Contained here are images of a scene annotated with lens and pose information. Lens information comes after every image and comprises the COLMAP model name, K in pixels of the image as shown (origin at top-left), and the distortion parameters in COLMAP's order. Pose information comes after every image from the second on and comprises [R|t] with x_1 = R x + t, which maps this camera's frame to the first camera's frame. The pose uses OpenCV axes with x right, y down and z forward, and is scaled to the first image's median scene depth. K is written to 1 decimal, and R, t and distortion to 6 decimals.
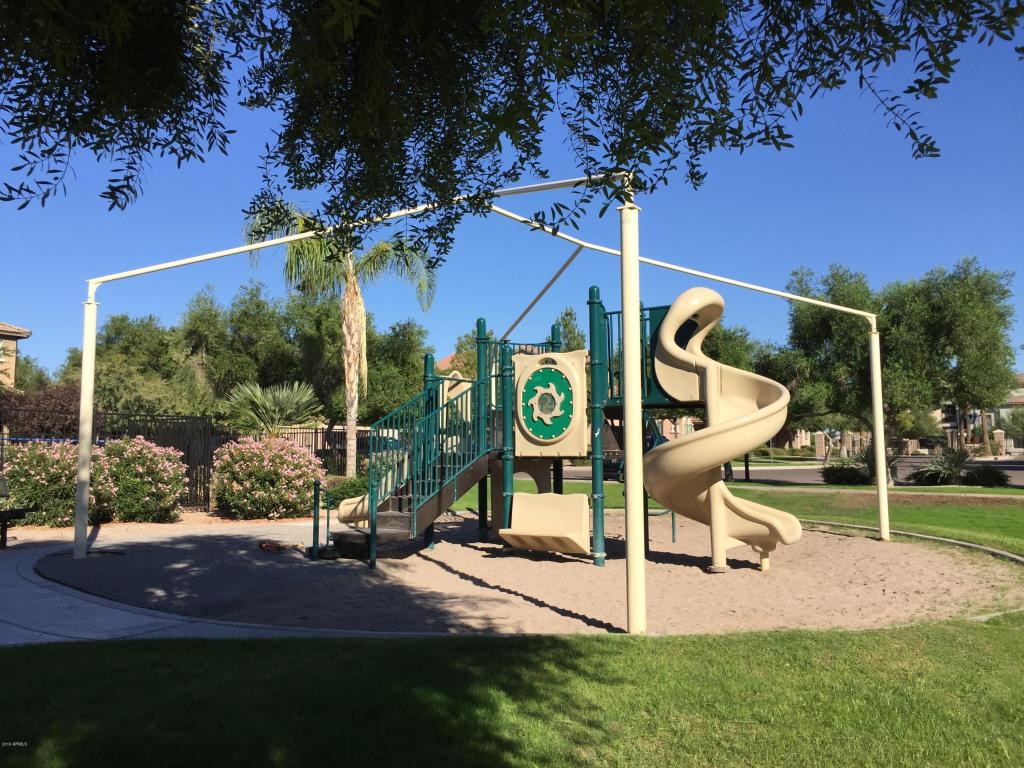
lens RADIAL K [[869.5, 0, 512.6], [0, 869.5, 383.2], [0, 0, 1]] dist [0.011536, 0.004846]
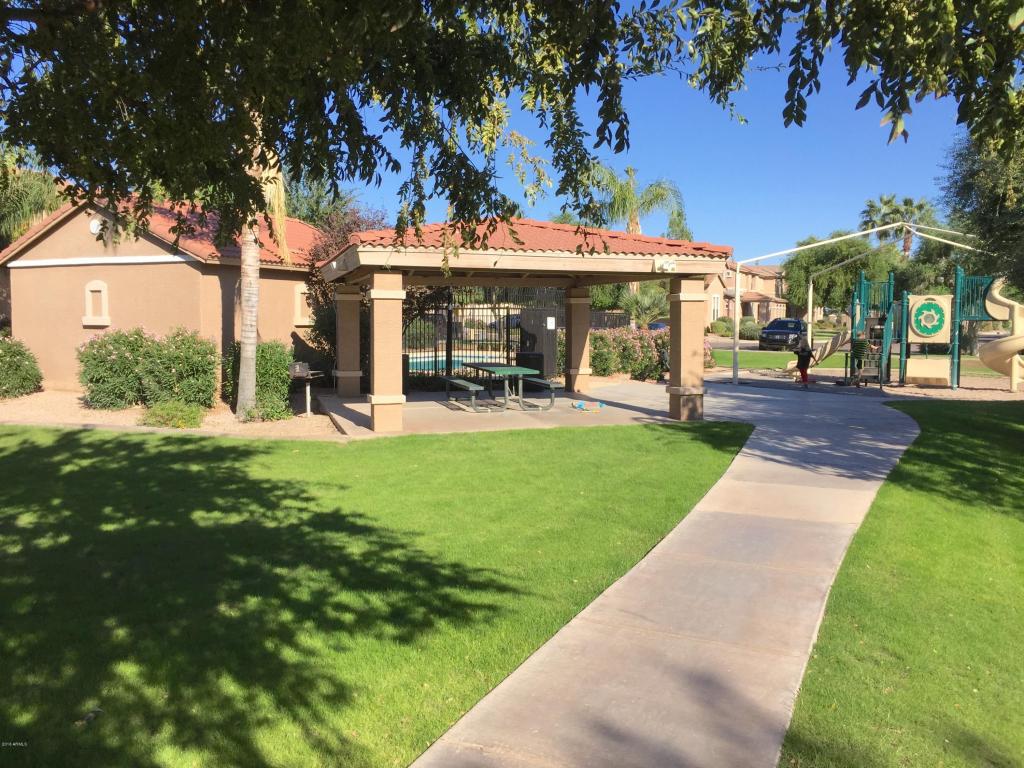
lens RADIAL K [[869.5, 0, 511.1], [0, 869.5, 384.3], [0, 0, 1]] dist [0.011536, 0.004846]
pose [[0.999440, 0.008045, 0.032482, -1.095520], [-0.012779, 0.988863, 0.148282, -0.127404], [-0.030927, -0.148614, 0.988412, -1.185348]]
